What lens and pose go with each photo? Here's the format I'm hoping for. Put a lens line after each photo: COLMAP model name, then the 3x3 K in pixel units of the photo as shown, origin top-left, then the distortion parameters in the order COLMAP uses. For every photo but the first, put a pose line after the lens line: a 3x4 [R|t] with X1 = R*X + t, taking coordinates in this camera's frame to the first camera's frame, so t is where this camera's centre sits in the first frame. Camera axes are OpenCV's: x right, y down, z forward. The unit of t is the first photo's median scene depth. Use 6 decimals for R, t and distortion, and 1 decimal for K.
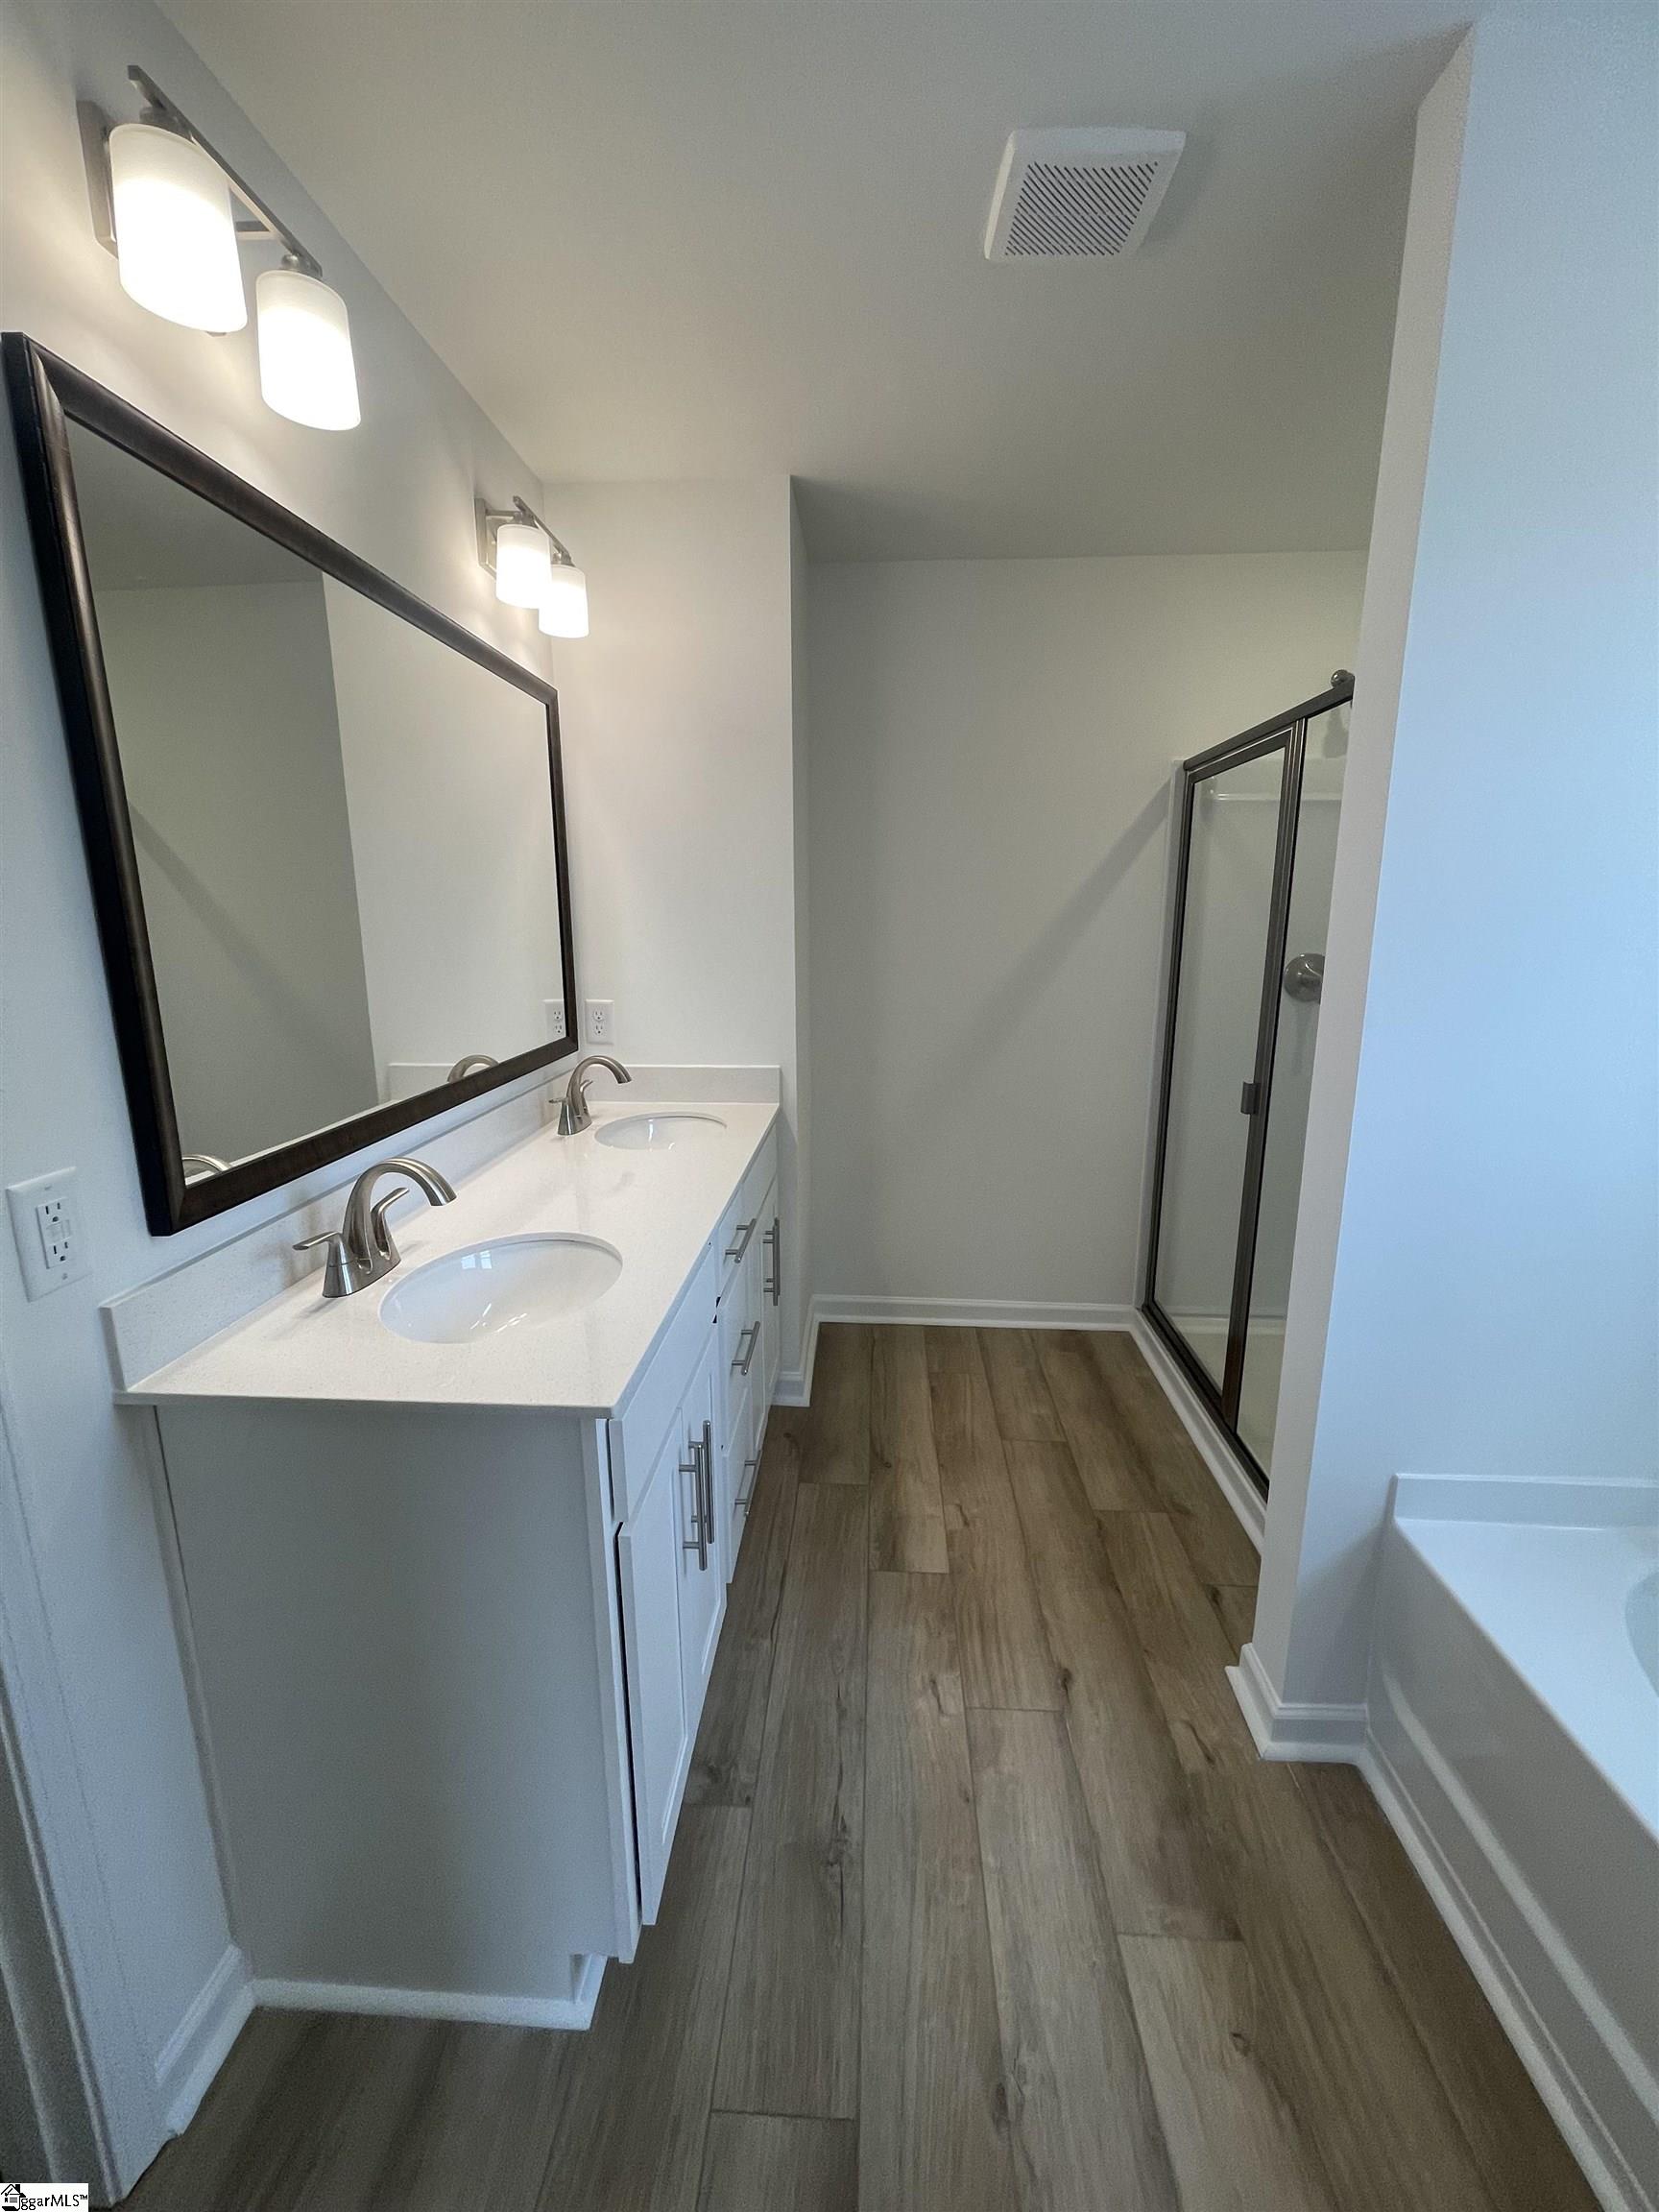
lens RADIAL K [[888.4, 0, 818.3], [0, 888.4, 1099.1], [0, 0, 1]] dist [0.001364, 0.000226]
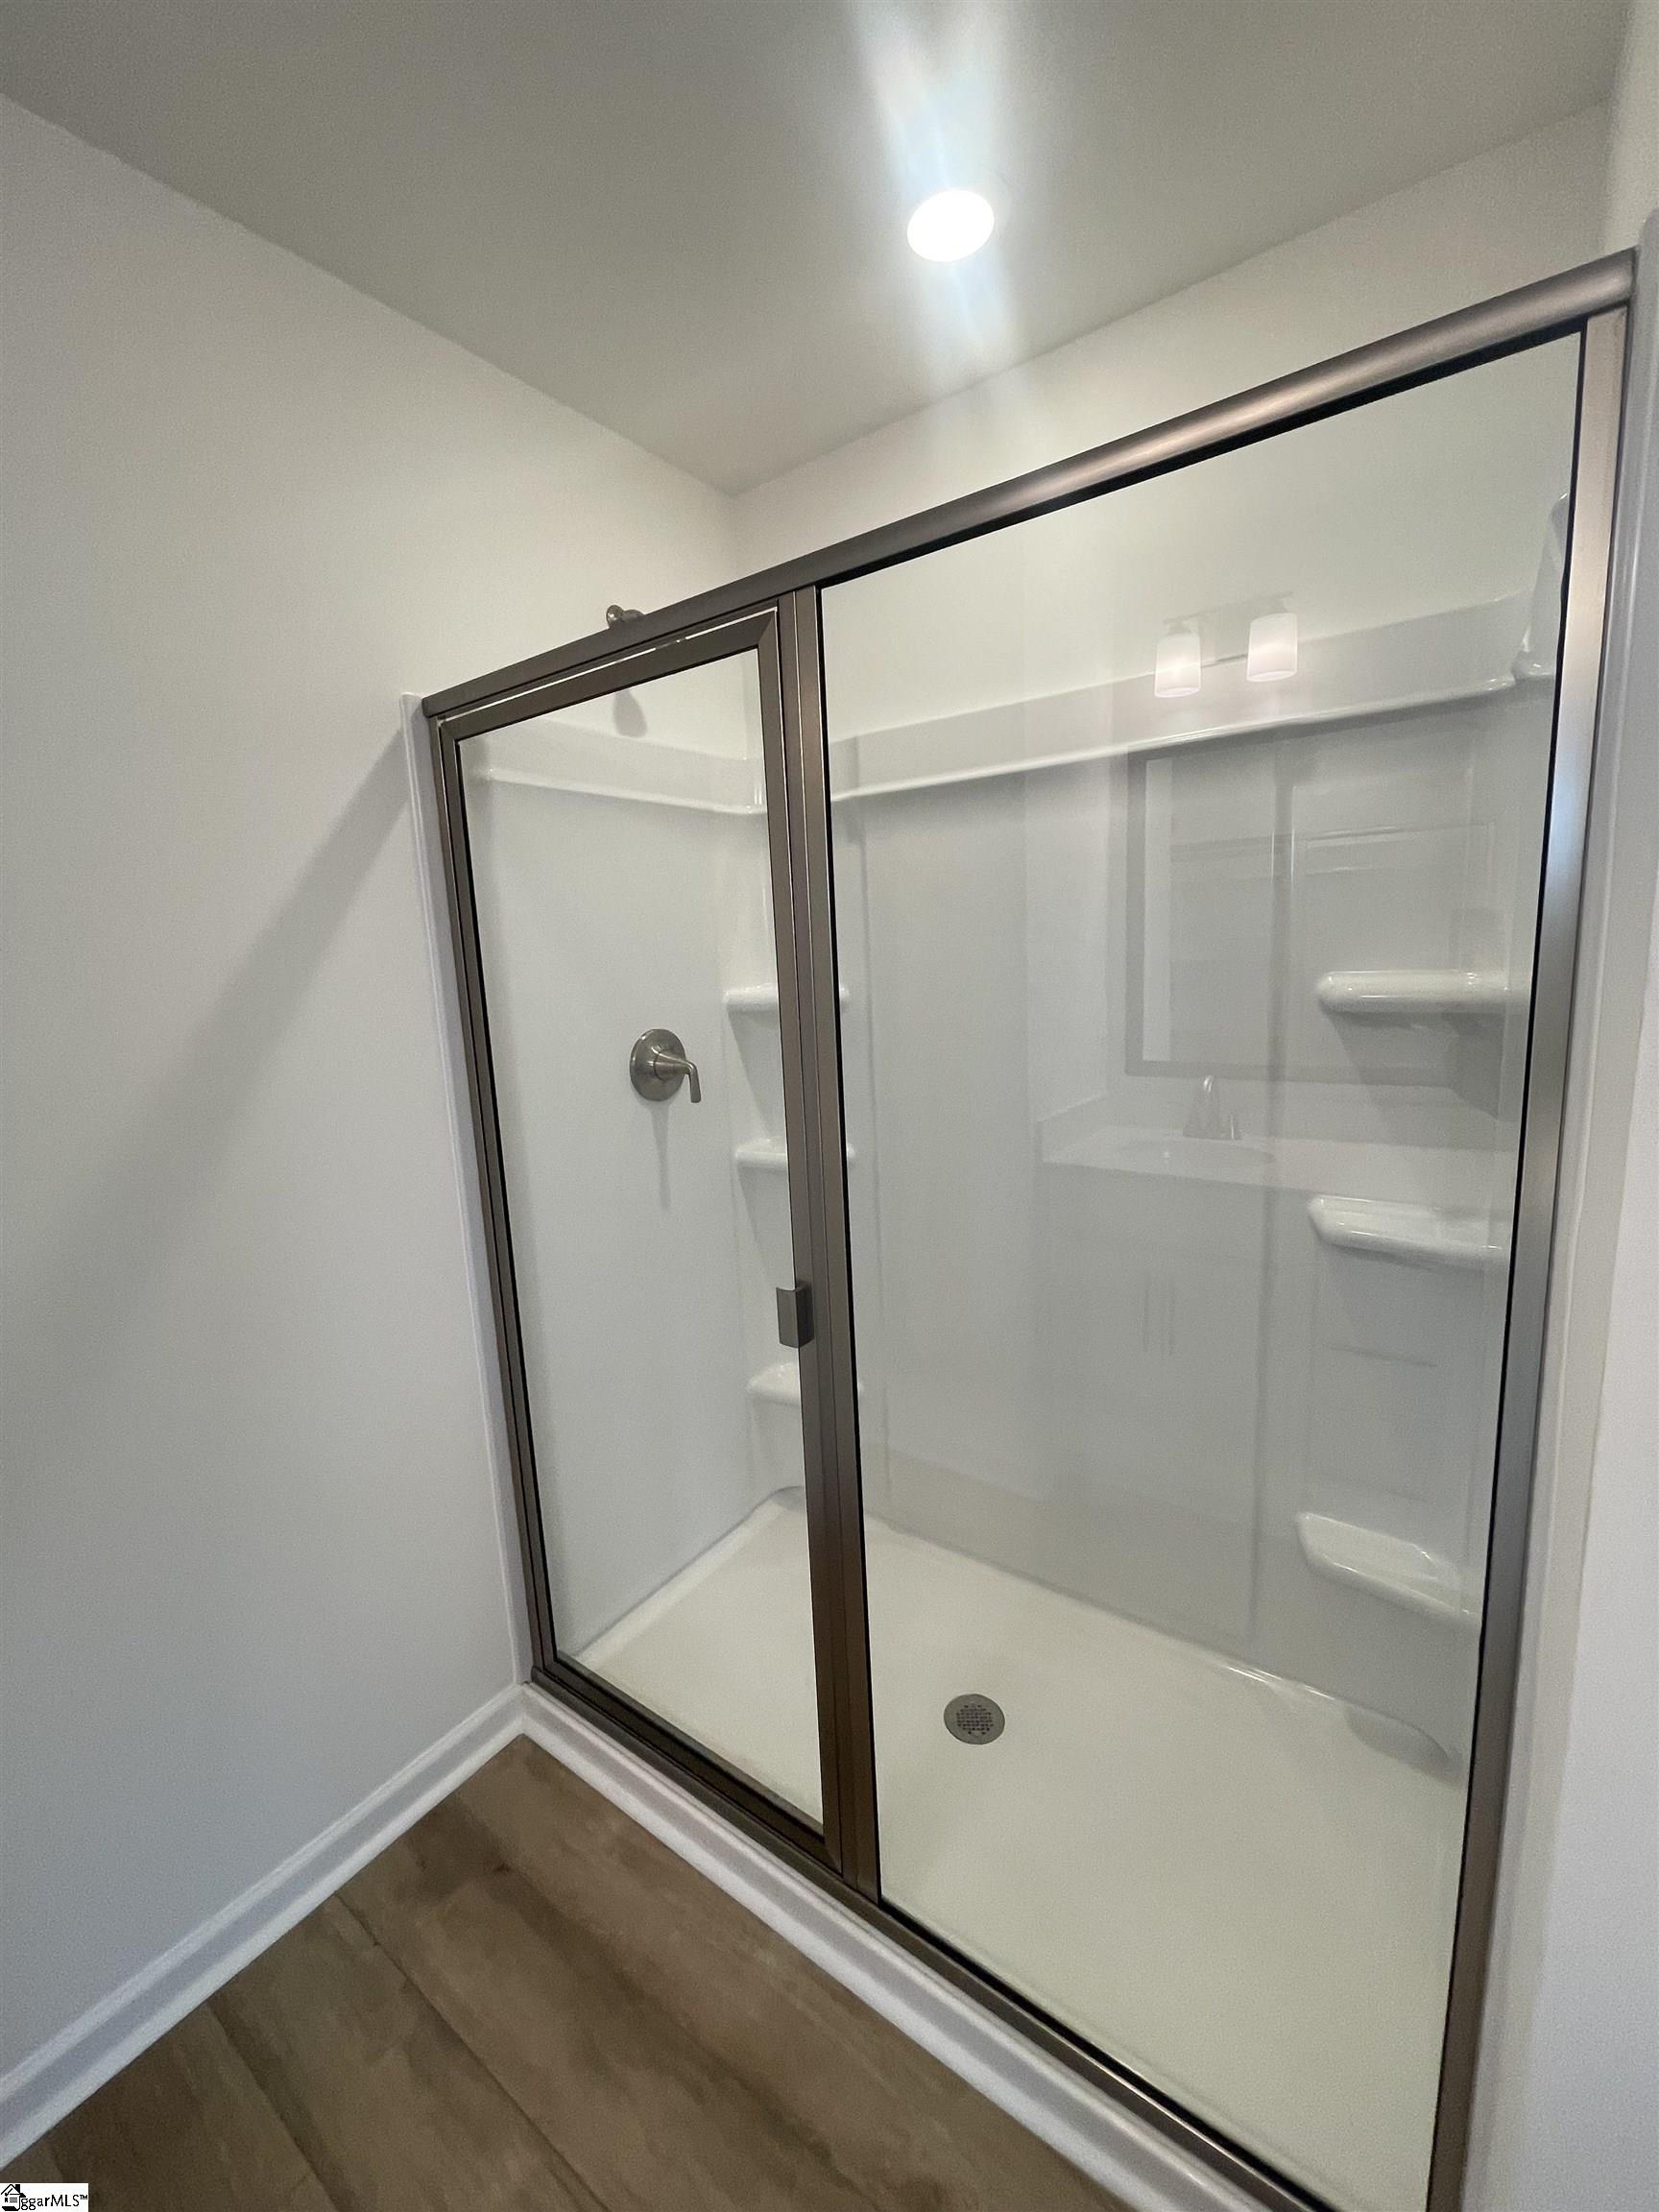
lens RADIAL K [[892.6, 0, 830.2], [0, 892.6, 1080.5], [0, 0, 1]] dist [-0.001226, -0.000320]
pose [[0.524832, -0.159175, 0.836191, 0.060902], [0.231149, 0.972097, 0.039966, -0.125058], [-0.819220, 0.172310, 0.546981, 0.546106]]
